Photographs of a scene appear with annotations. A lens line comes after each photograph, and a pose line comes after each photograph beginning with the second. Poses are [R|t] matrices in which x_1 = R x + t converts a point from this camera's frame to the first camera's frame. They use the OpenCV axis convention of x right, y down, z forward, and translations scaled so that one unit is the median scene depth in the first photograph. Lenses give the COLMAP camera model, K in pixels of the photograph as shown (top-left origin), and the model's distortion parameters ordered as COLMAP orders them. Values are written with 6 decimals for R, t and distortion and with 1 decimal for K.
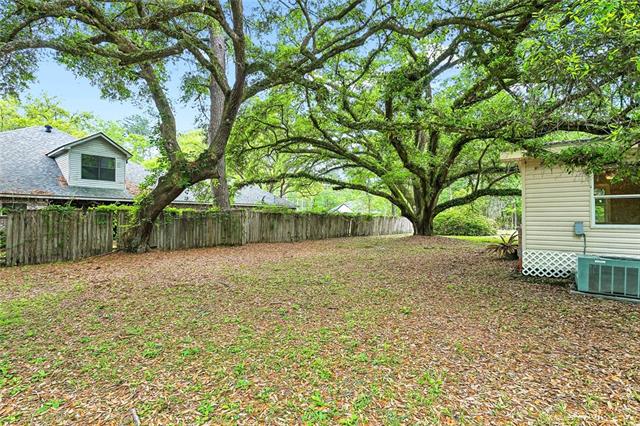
lens RADIAL K [[330.0, 0, 318.5], [0, 330.0, 214.4], [0, 0, 1]] dist [-0.000248, 0.000094]
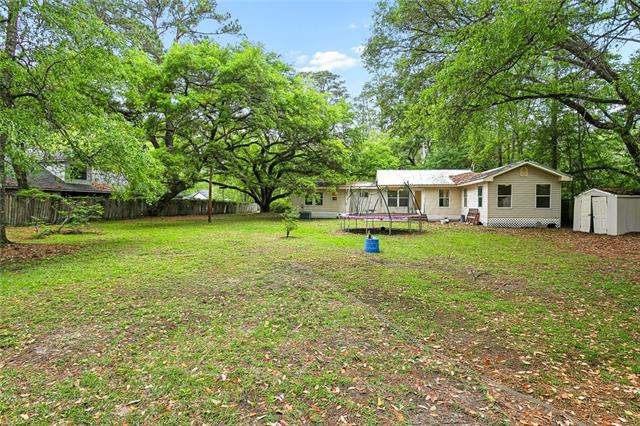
lens RADIAL K [[330.0, 0, 319.4], [0, 330.0, 210.3], [0, 0, 1]] dist [-0.000248, 0.000094]
pose [[0.883900, -0.001932, 0.467671, -0.343389], [-0.011729, 0.999585, 0.026297, -0.005654], [-0.467528, -0.028729, 0.883511, -0.975257]]
